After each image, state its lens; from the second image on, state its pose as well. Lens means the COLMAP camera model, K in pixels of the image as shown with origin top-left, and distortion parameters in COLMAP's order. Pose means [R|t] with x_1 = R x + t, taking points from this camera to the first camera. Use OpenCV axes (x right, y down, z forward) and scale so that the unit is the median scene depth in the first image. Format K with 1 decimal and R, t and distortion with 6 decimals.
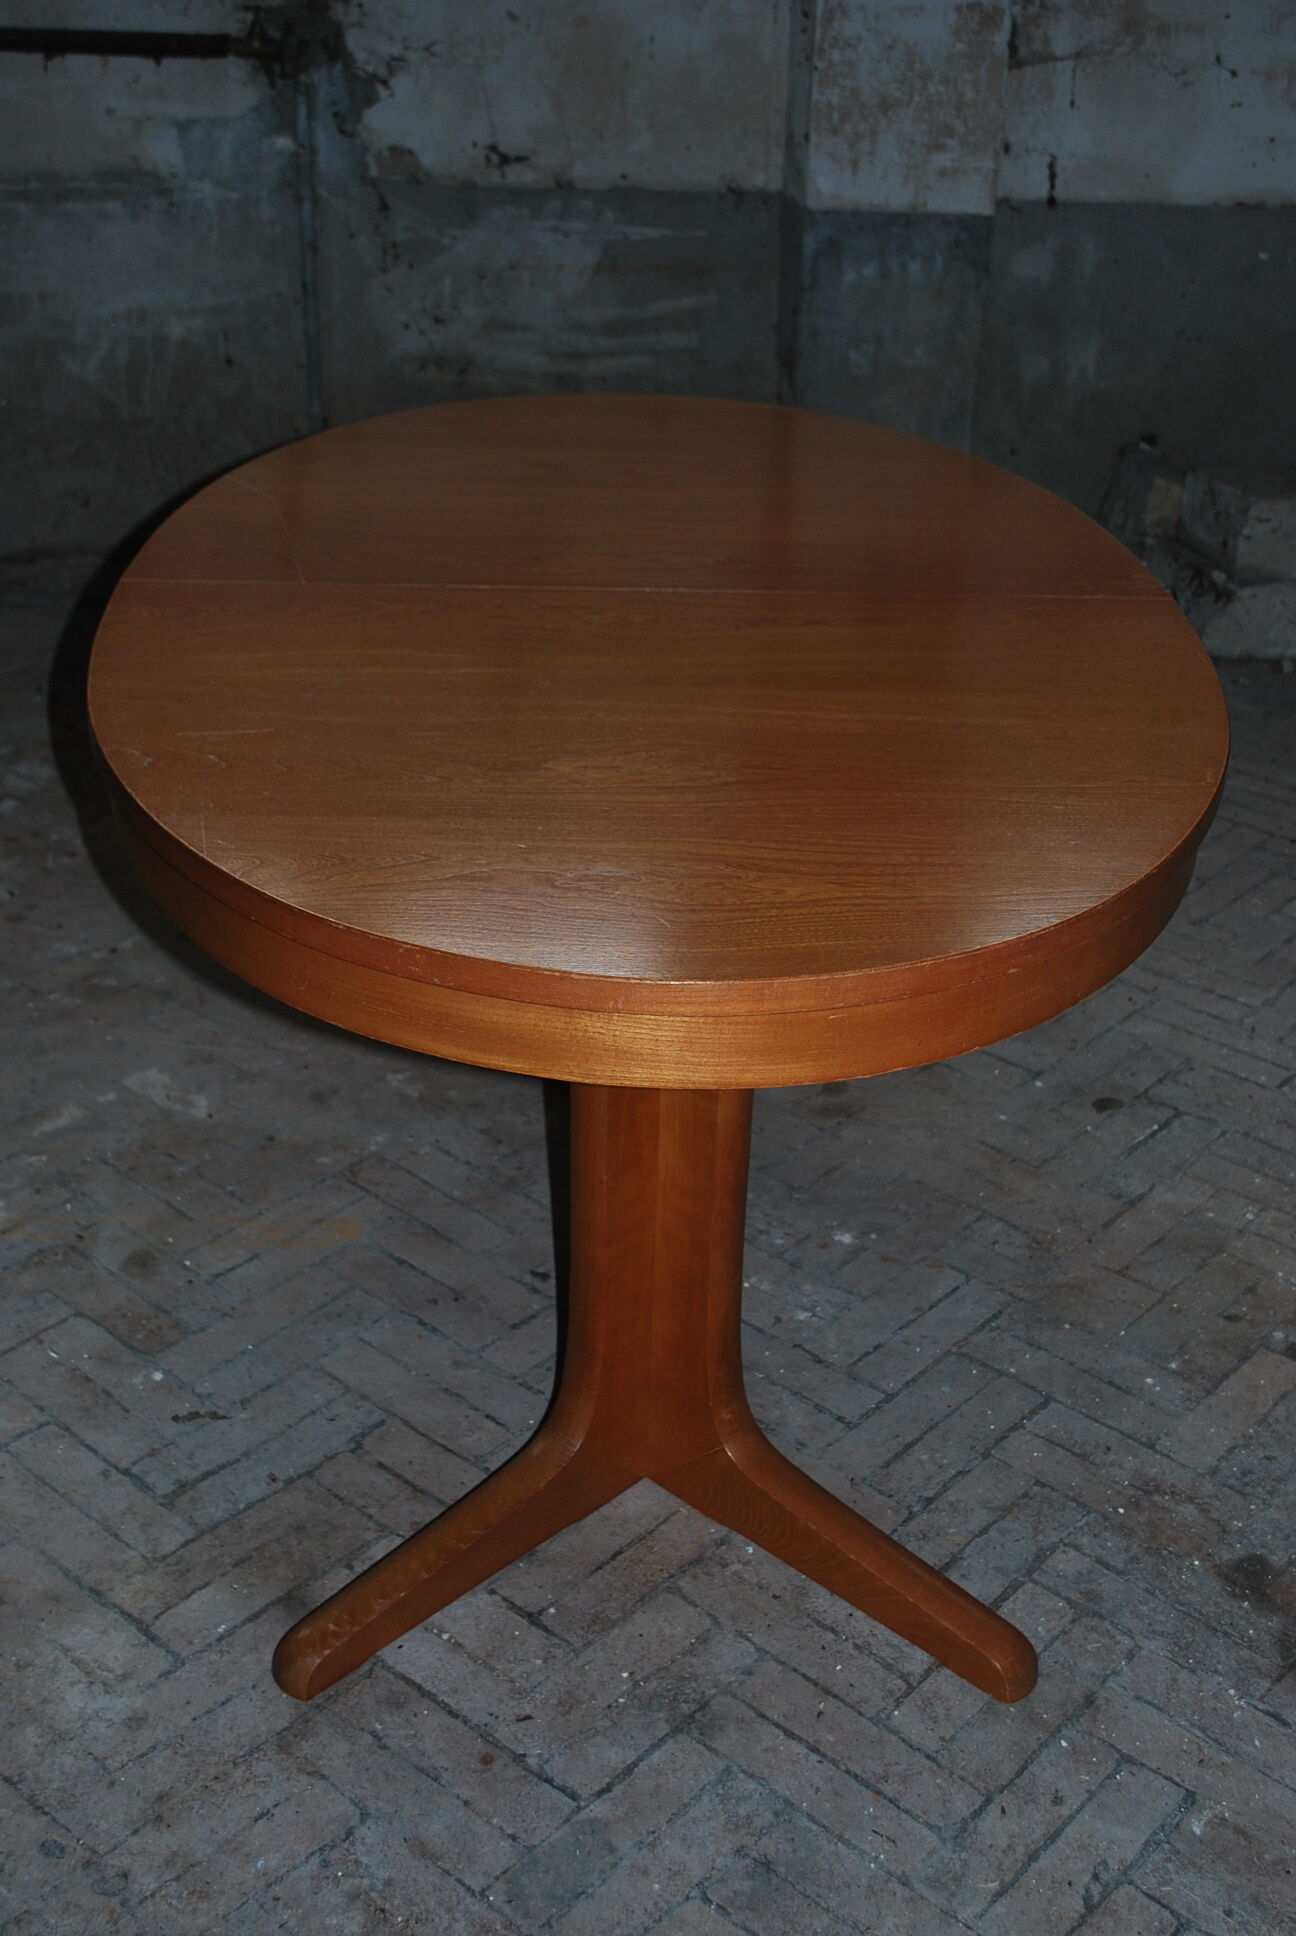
lens RADIAL K [[2226.2, 0, 648.0], [0, 2226.2, 974.9], [0, 0, 1]] dist [-0.047020, 0.000000]
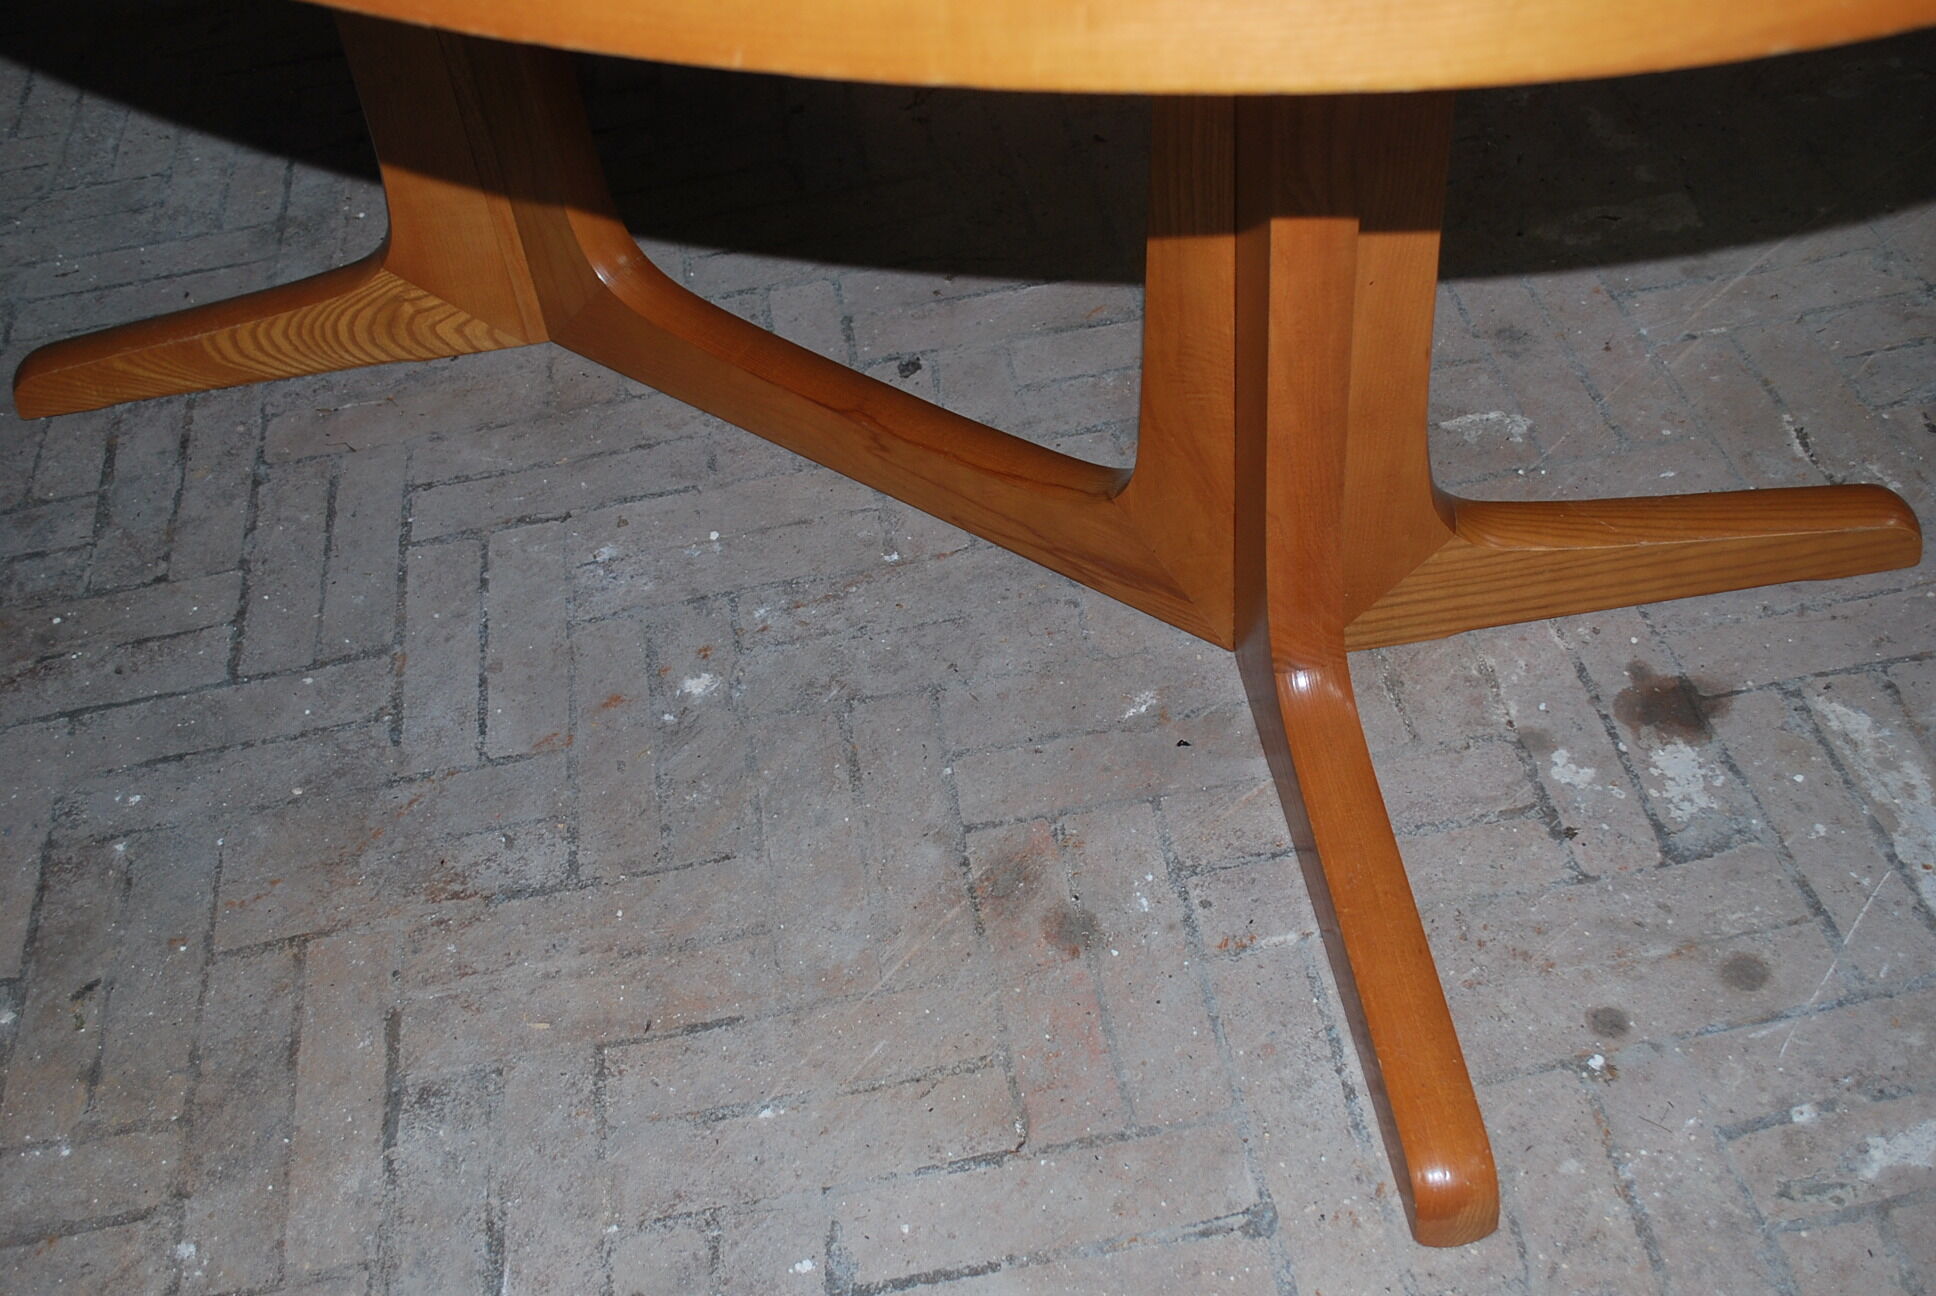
lens RADIAL K [[2037.0, 0, 969.4], [0, 2037.0, 630.2], [0, 0, 1]] dist [-0.057544, 0.000000]
pose [[-0.629931, 0.573779, -0.523417, 0.358811], [-0.300762, 0.441132, 0.845544, -0.420748], [0.716051, 0.690058, -0.105312, 1.222758]]
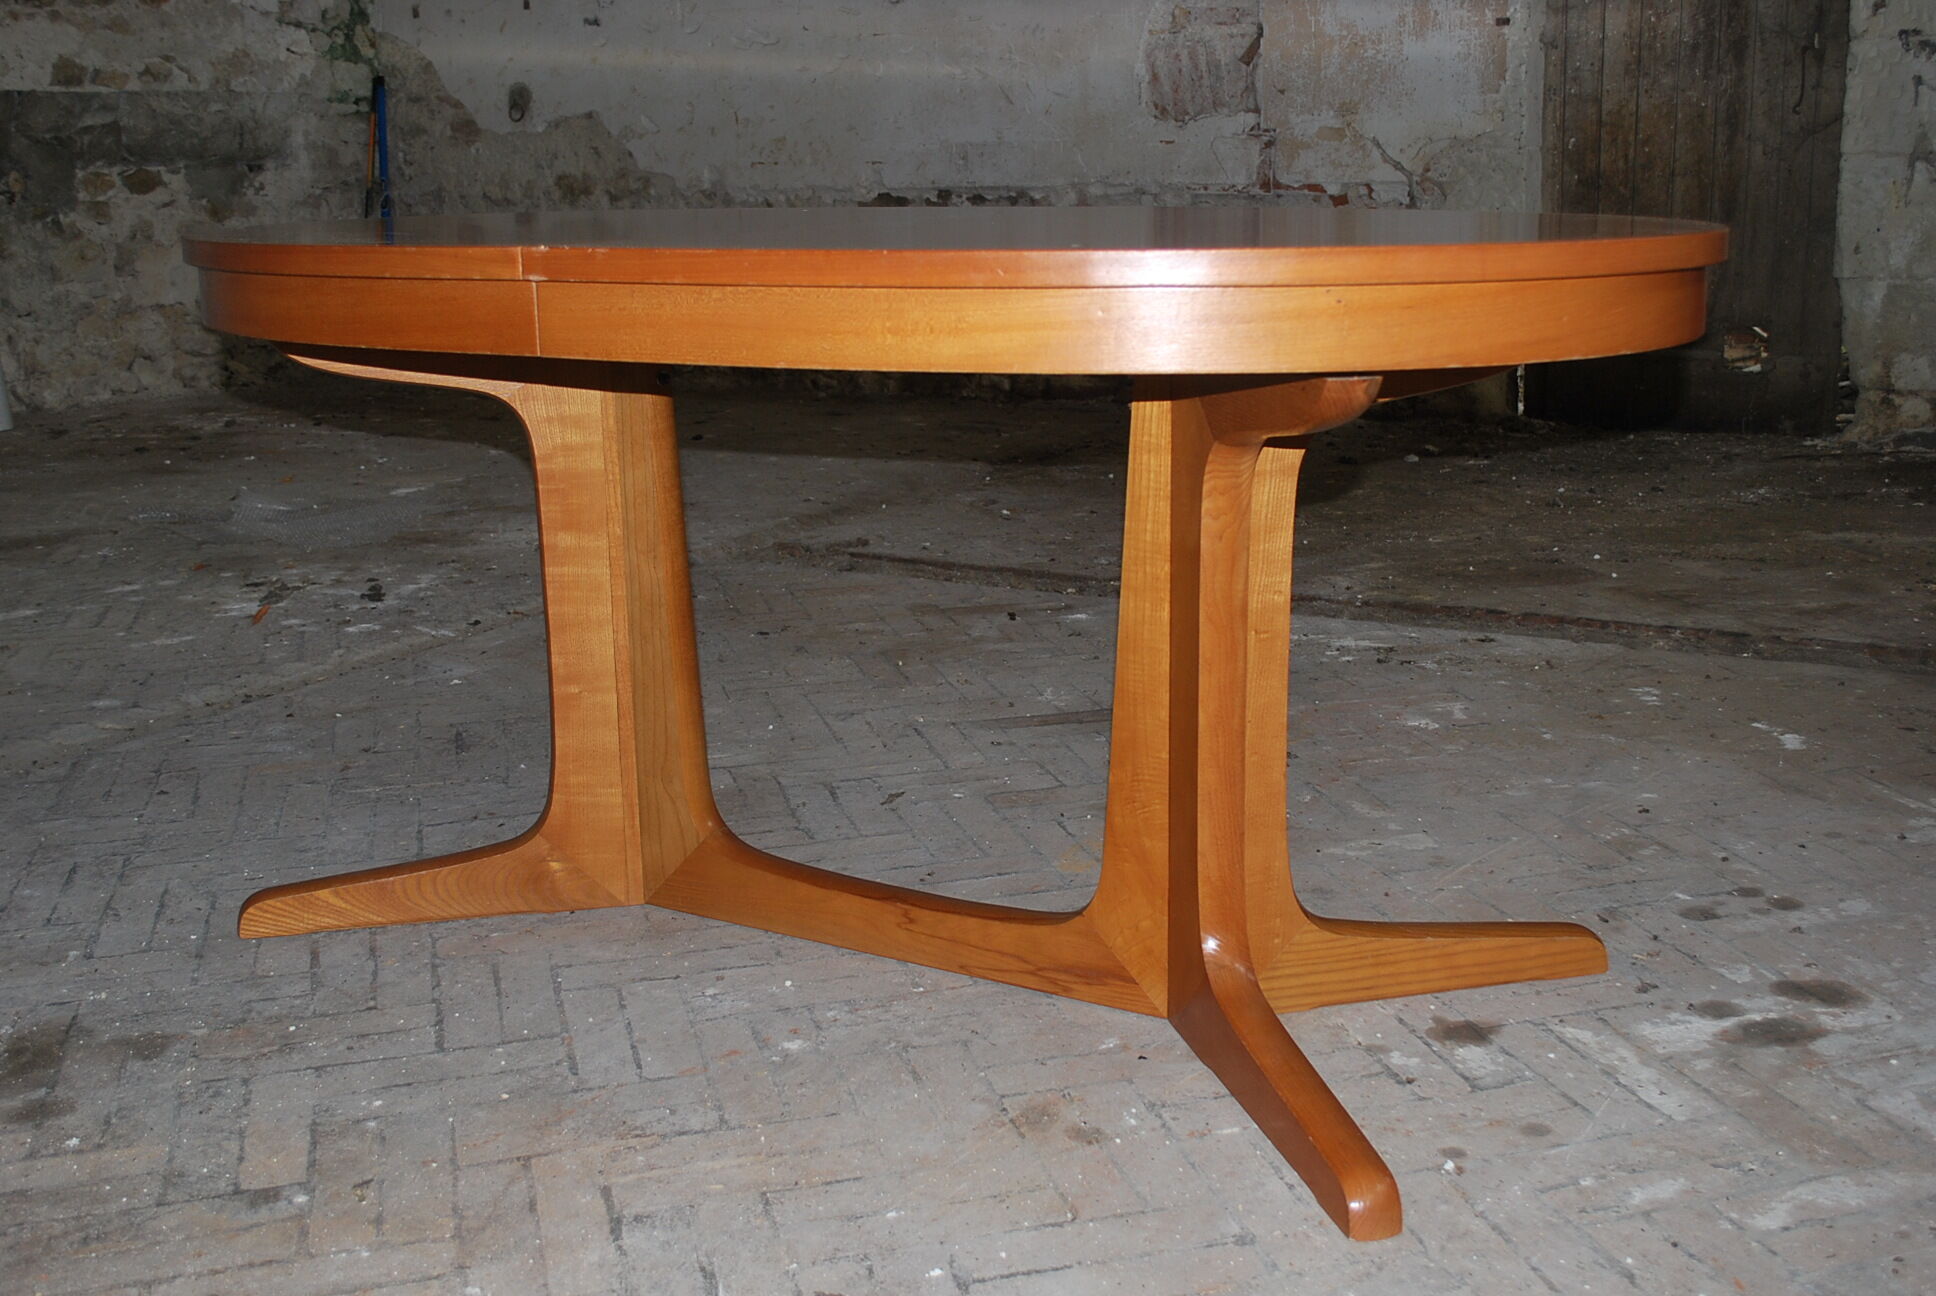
lens RADIAL K [[2037.0, 0, 977.5], [0, 2037.0, 653.4], [0, 0, 1]] dist [-0.057544, 0.000000]
pose [[-0.540703, 0.182255, -0.821233, 0.734105], [-0.392695, 0.808660, 0.438017, -0.411652], [0.743929, 0.559331, -0.365674, 1.391336]]
